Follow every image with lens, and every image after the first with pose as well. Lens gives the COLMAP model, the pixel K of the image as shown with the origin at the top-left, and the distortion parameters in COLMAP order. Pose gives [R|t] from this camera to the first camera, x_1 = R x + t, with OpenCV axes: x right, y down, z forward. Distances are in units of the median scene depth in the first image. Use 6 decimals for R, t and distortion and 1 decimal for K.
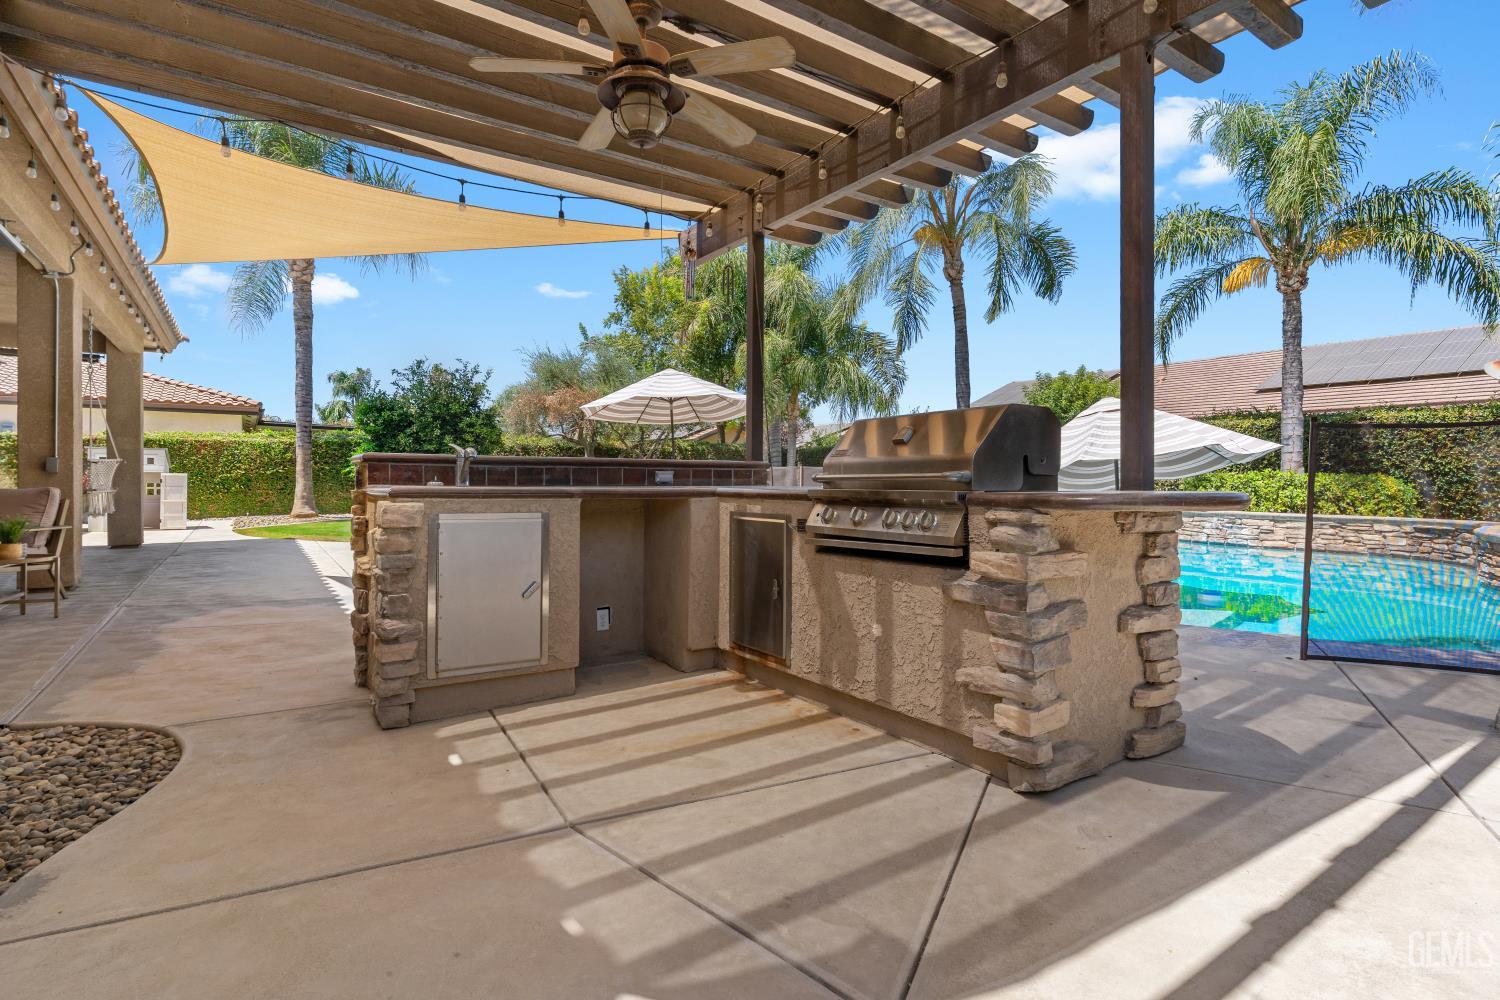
lens RADIAL K [[725.8, 0, 744.7], [0, 725.8, 486.3], [0, 0, 1]] dist [0.004842, -0.002349]
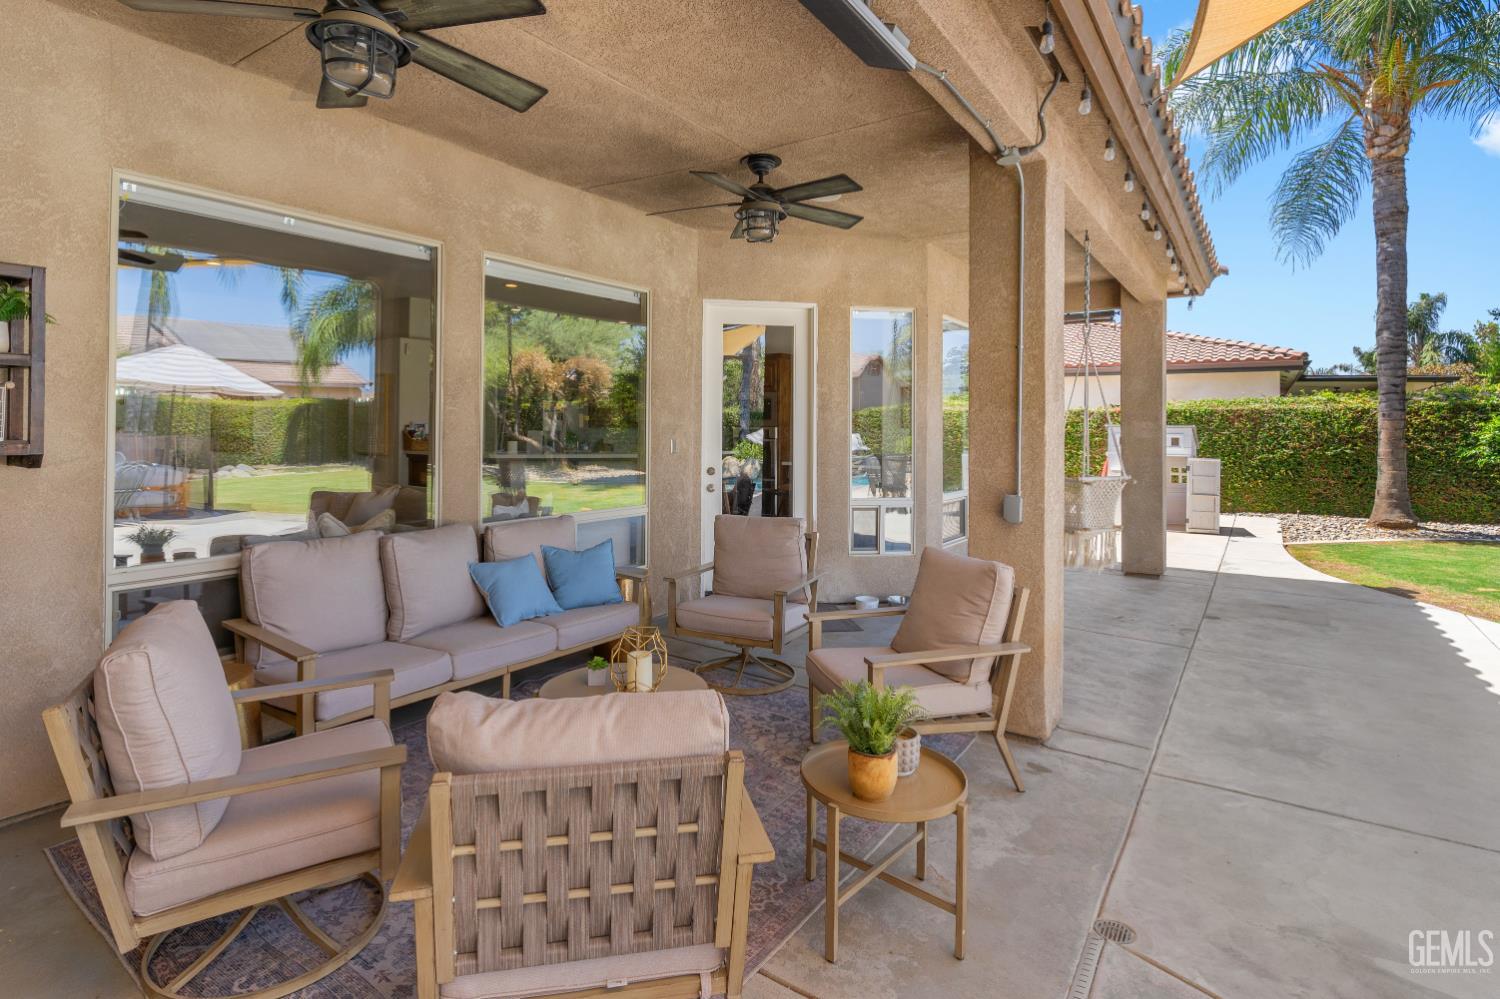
lens RADIAL K [[725.8, 0, 737.7], [0, 725.8, 409.8], [0, 0, 1]] dist [0.004842, -0.002349]
pose [[0.338382, -0.017481, -0.940847, -0.230744], [-0.018066, 0.999522, -0.025069, -0.038932], [0.940835, 0.025481, 0.337904, 0.281465]]
